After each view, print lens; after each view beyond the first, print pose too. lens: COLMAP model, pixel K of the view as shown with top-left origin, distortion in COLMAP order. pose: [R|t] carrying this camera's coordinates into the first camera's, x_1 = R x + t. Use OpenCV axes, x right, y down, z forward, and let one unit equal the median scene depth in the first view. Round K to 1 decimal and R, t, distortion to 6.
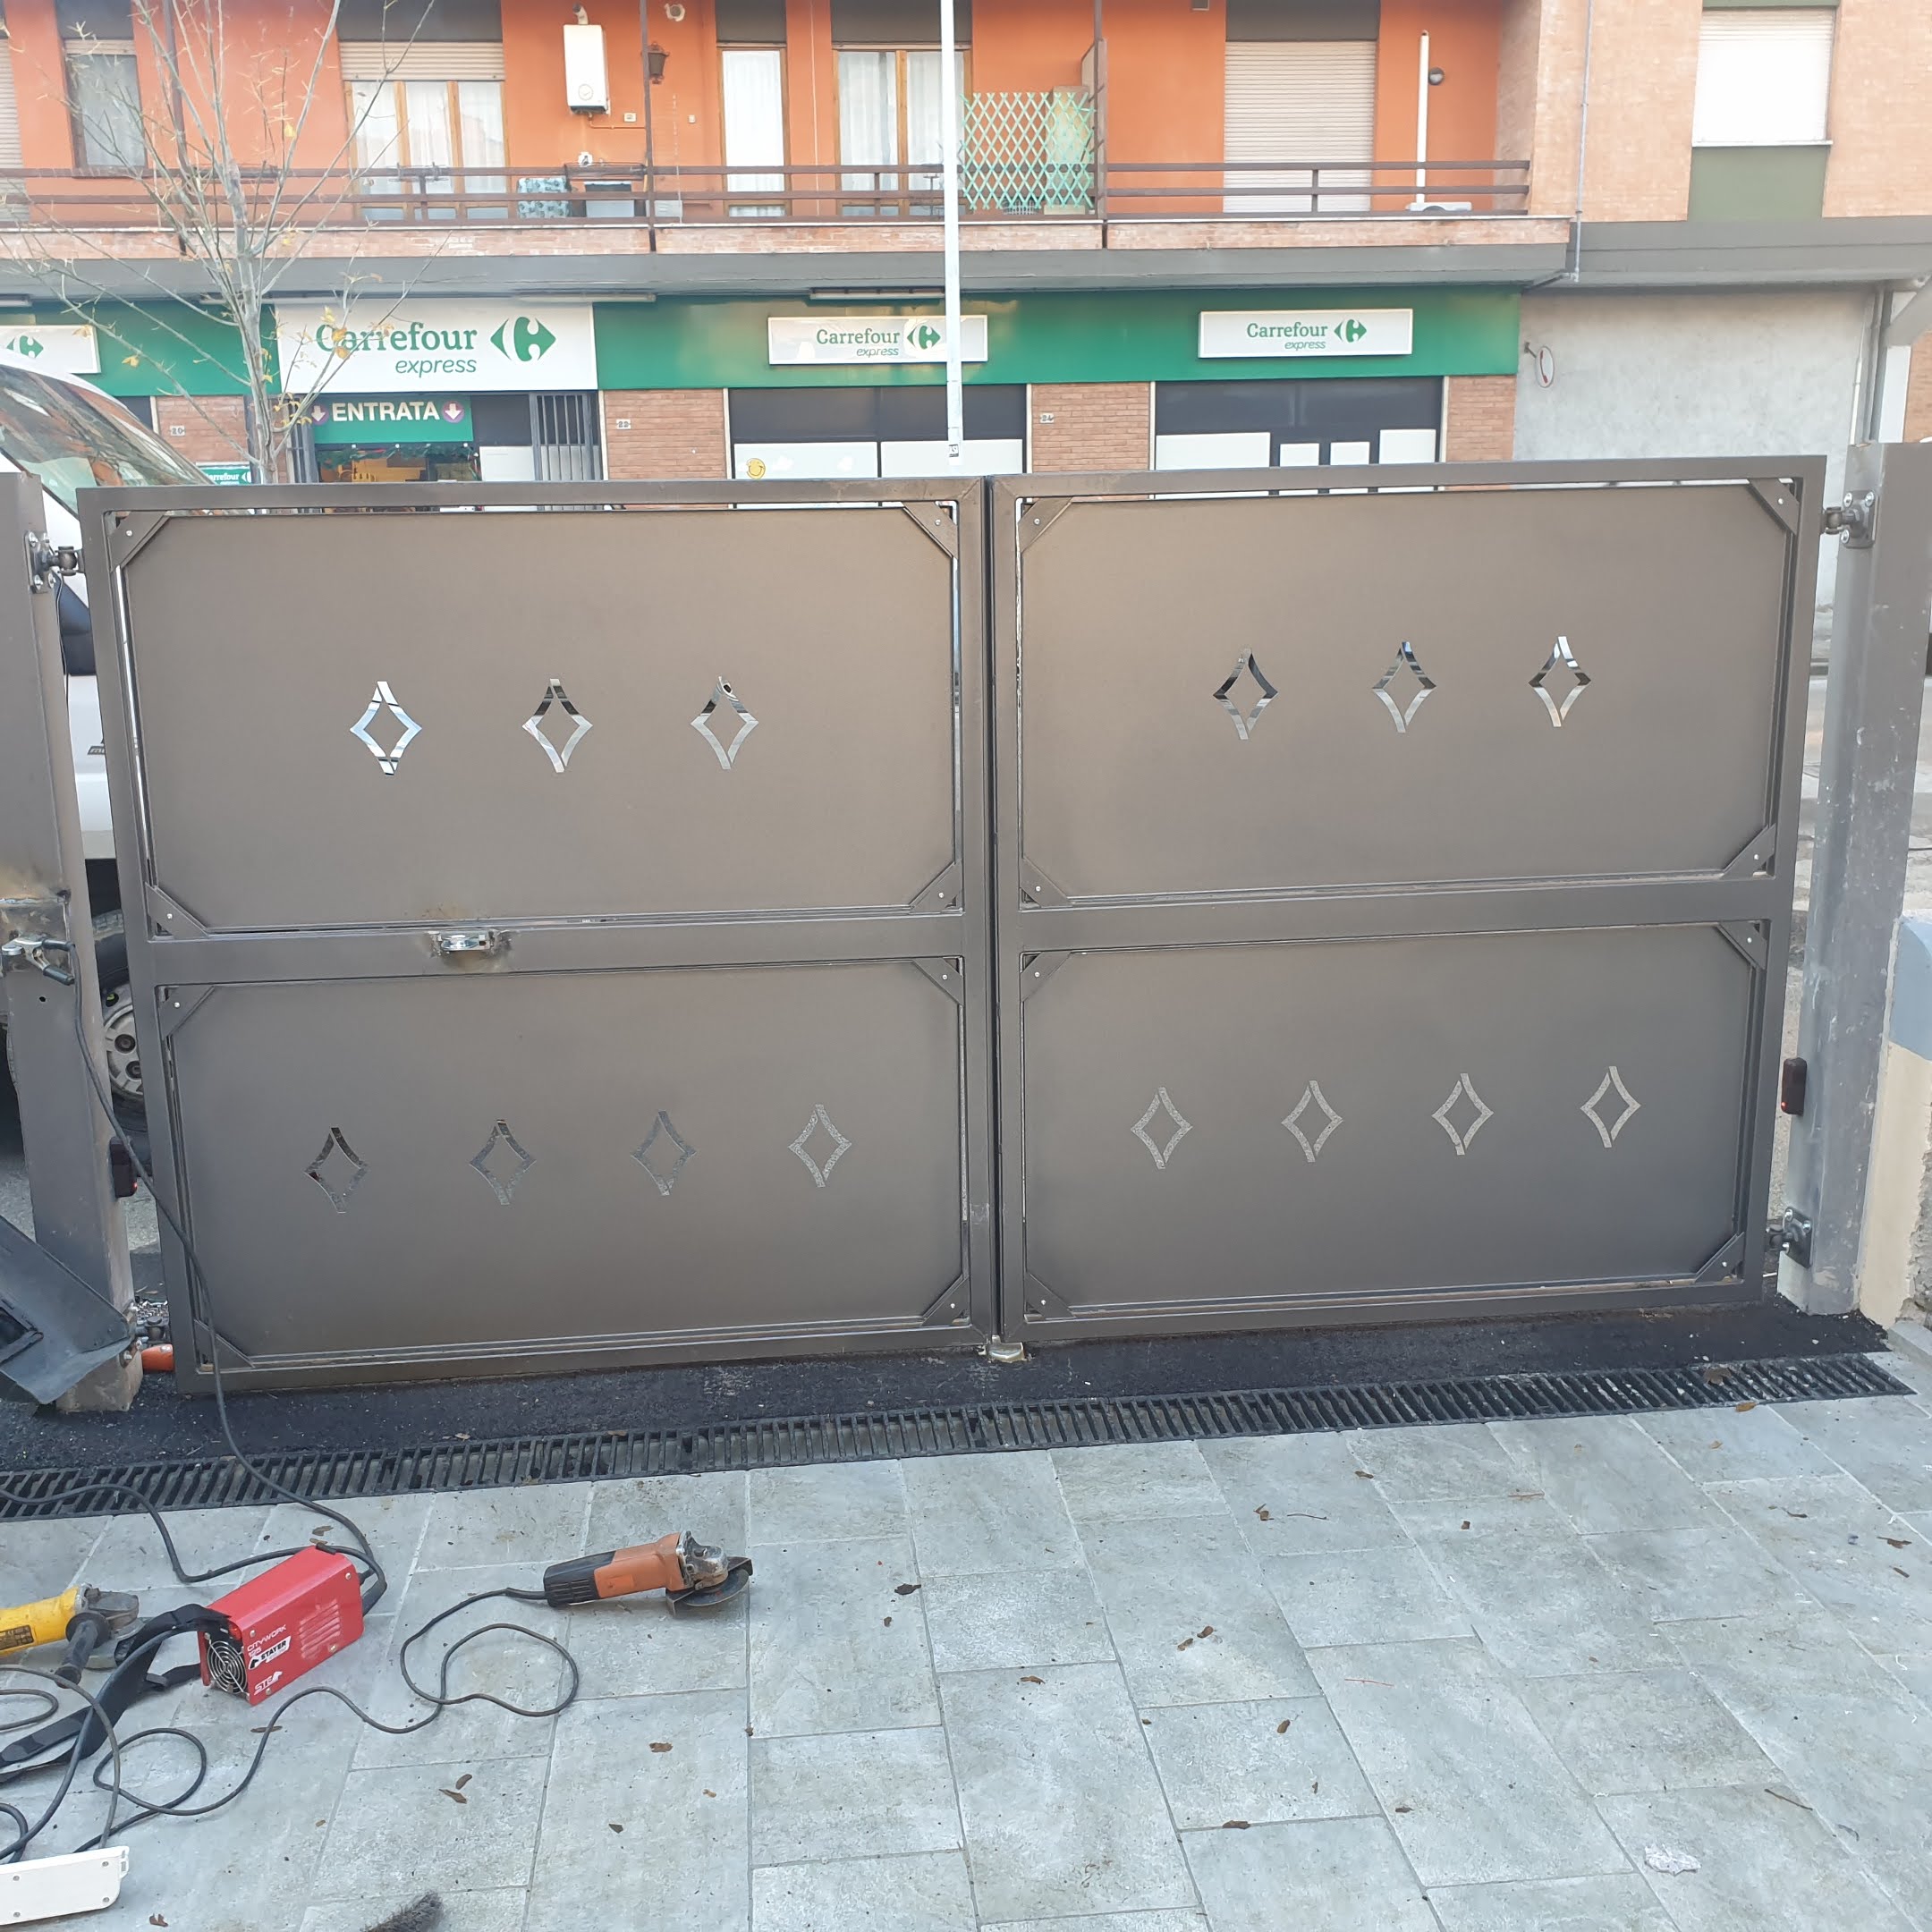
lens RADIAL K [[2014.0, 0, 940.2], [0, 2014.0, 948.4], [0, 0, 1]] dist [0.089505, -0.183368]
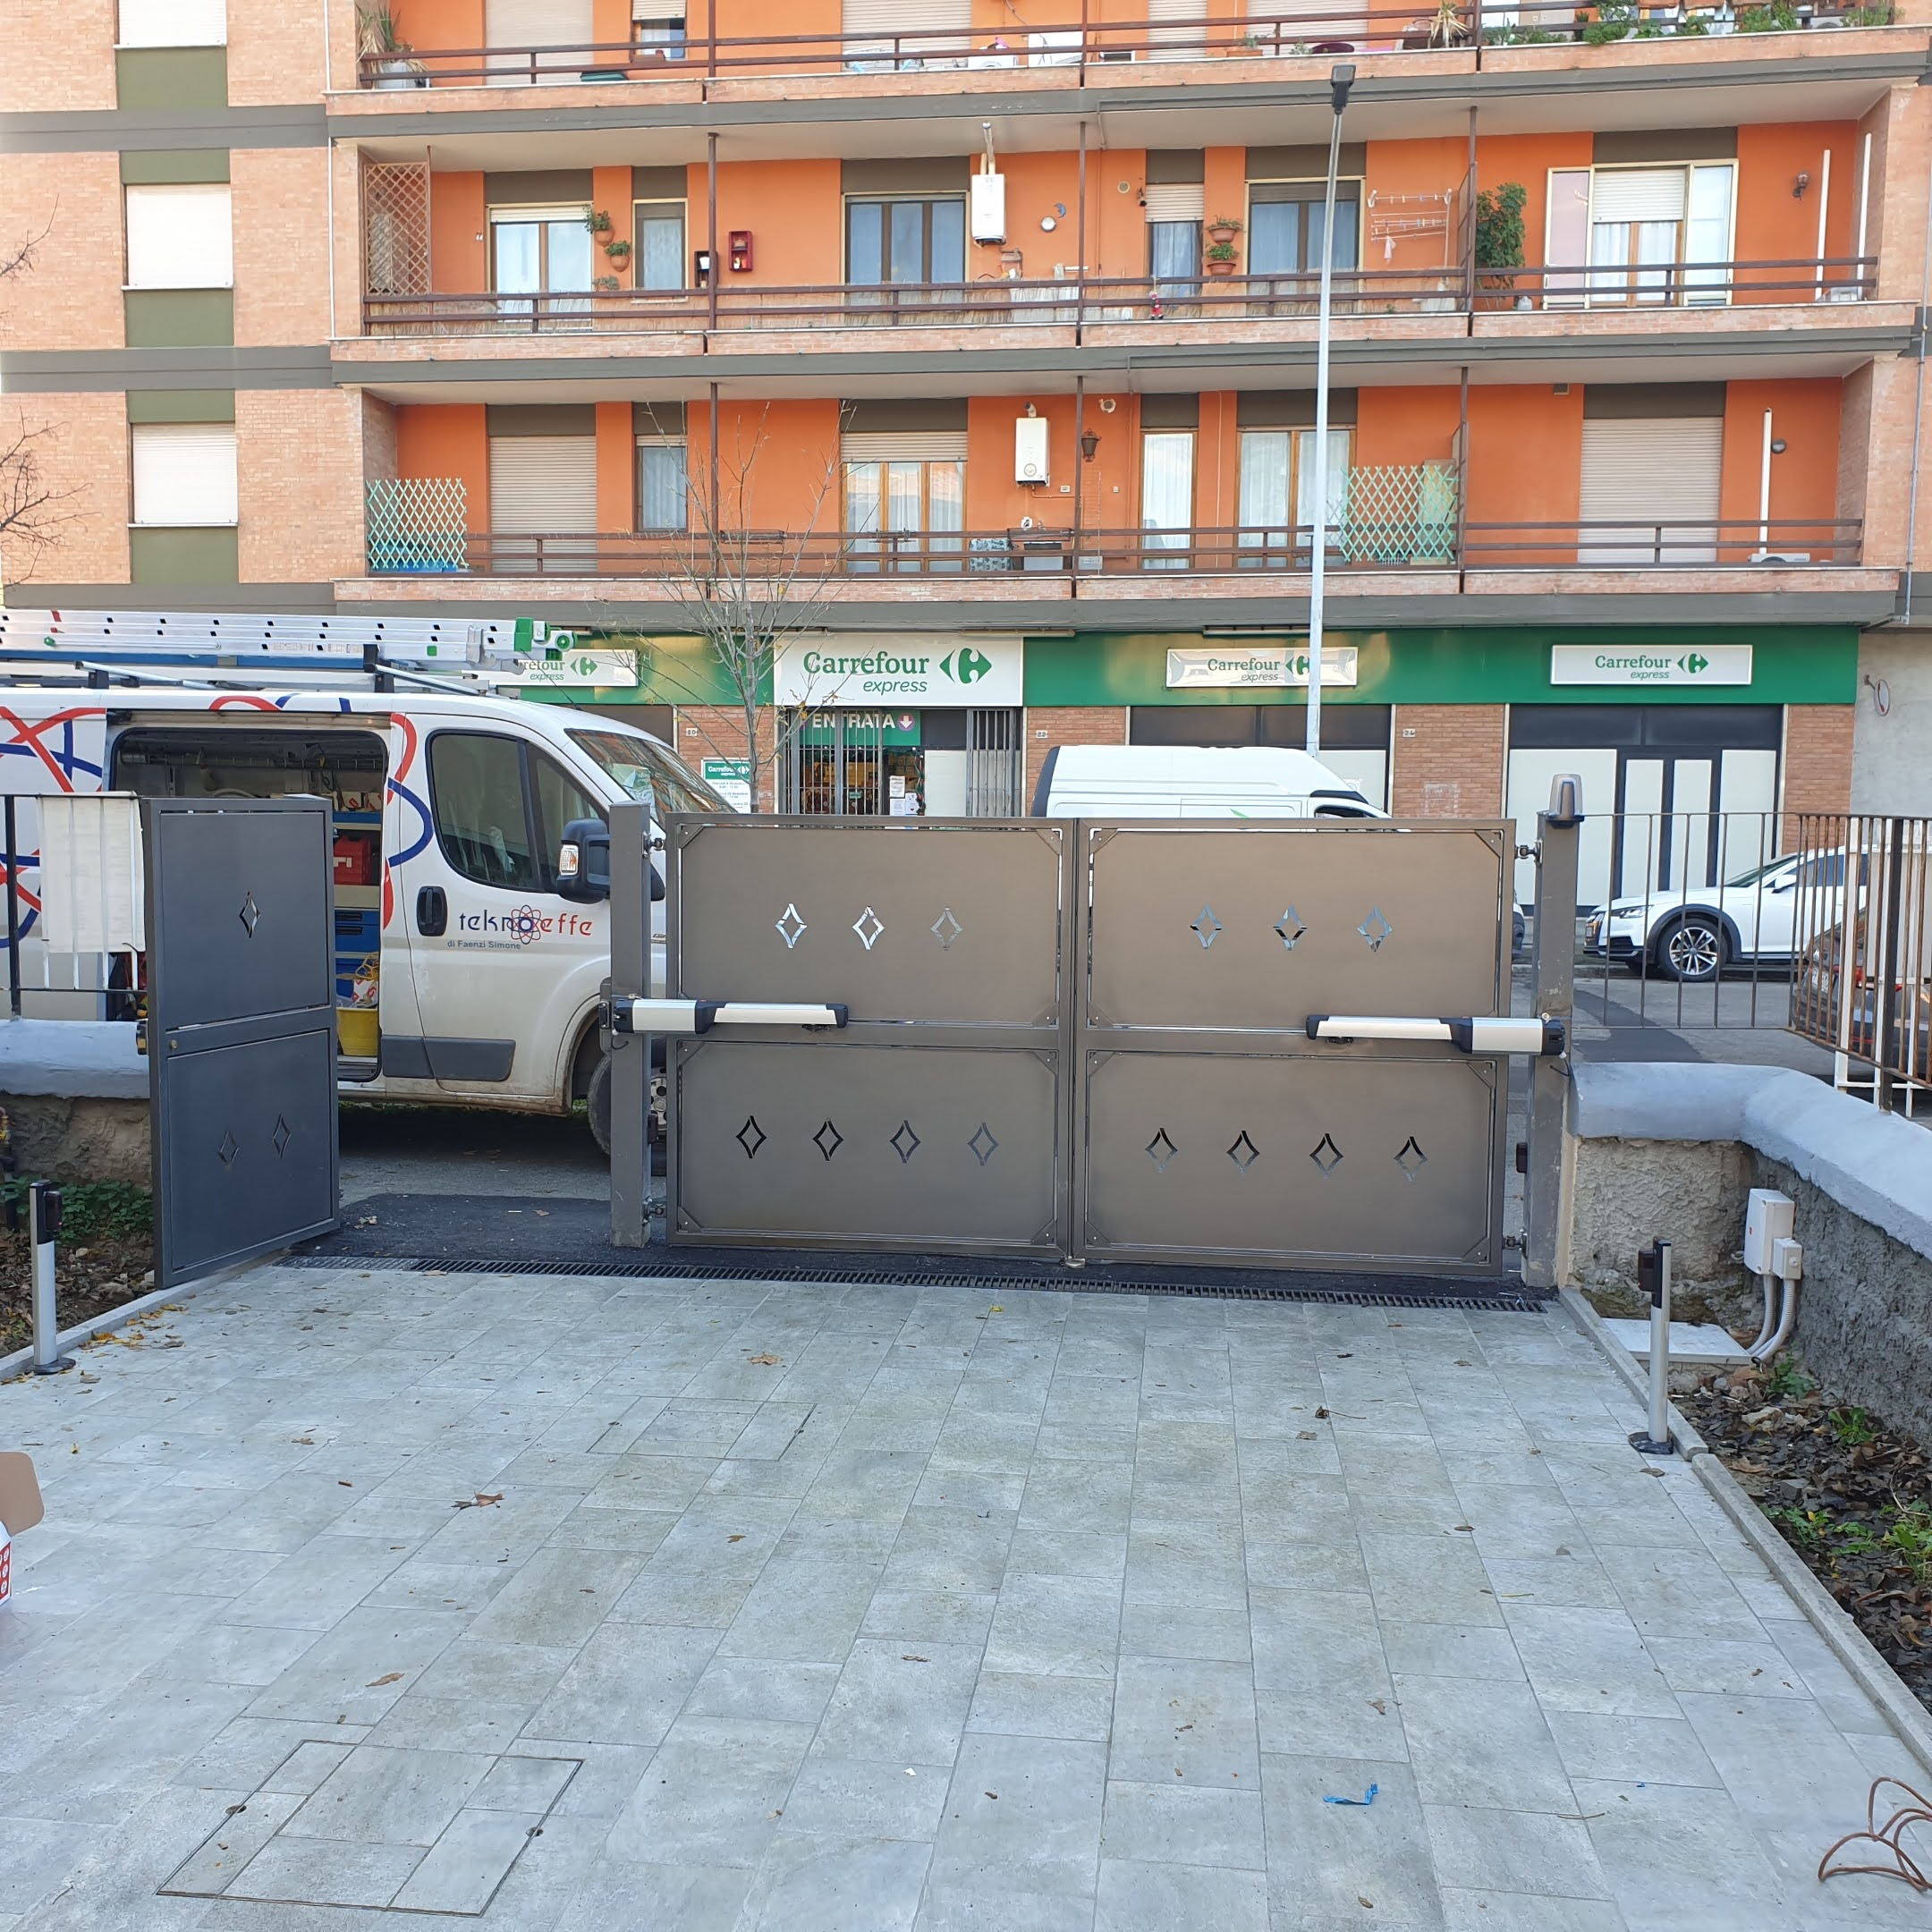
lens RADIAL K [[2024.4, 0, 936.9], [0, 2024.4, 959.6], [0, 0, 1]] dist [0.144391, -0.374490]
pose [[0.974279, 0.044422, -0.220921, 0.056230], [-0.073295, 0.989539, -0.124261, 0.028968], [0.213090, 0.137257, 0.967343, -0.163893]]
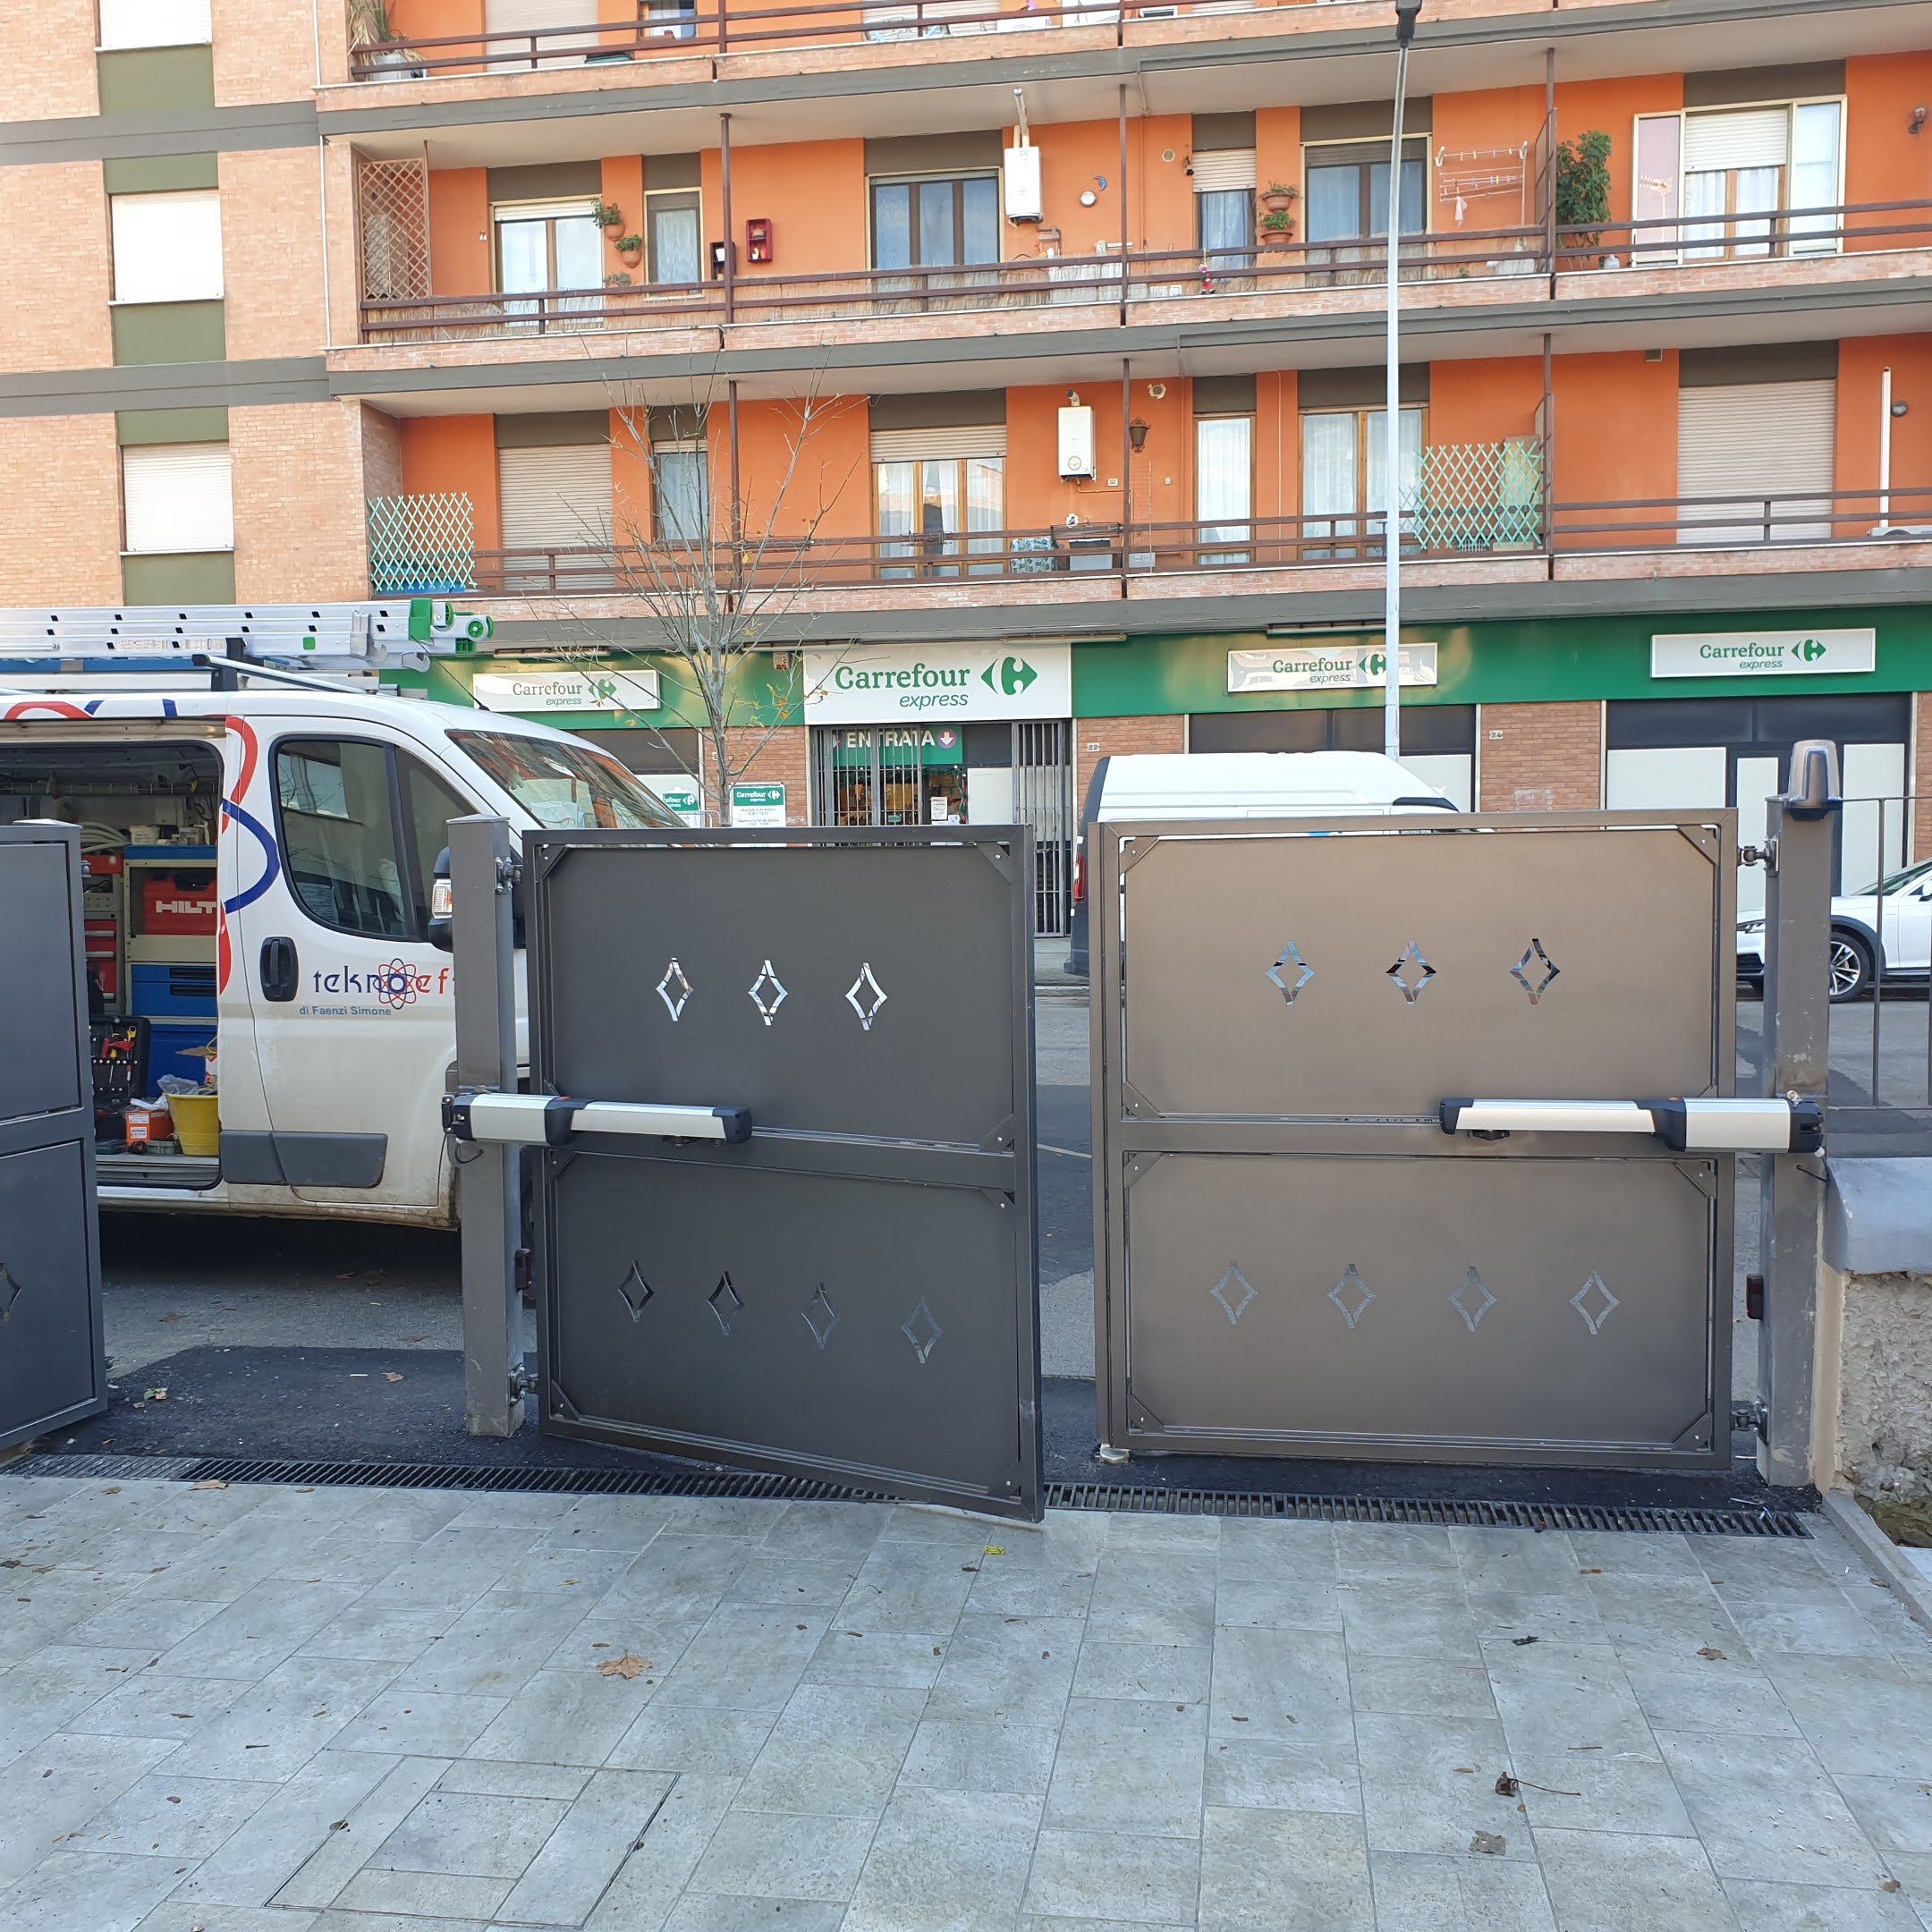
lens RADIAL K [[2011.4, 0, 929.9], [0, 2011.4, 964.3], [0, 0, 1]] dist [0.124104, -0.312755]
pose [[0.965970, 0.019850, -0.257893, 0.045400], [-0.055669, 0.989640, -0.132342, 0.010881], [0.252594, 0.142195, 0.957067, -0.065226]]
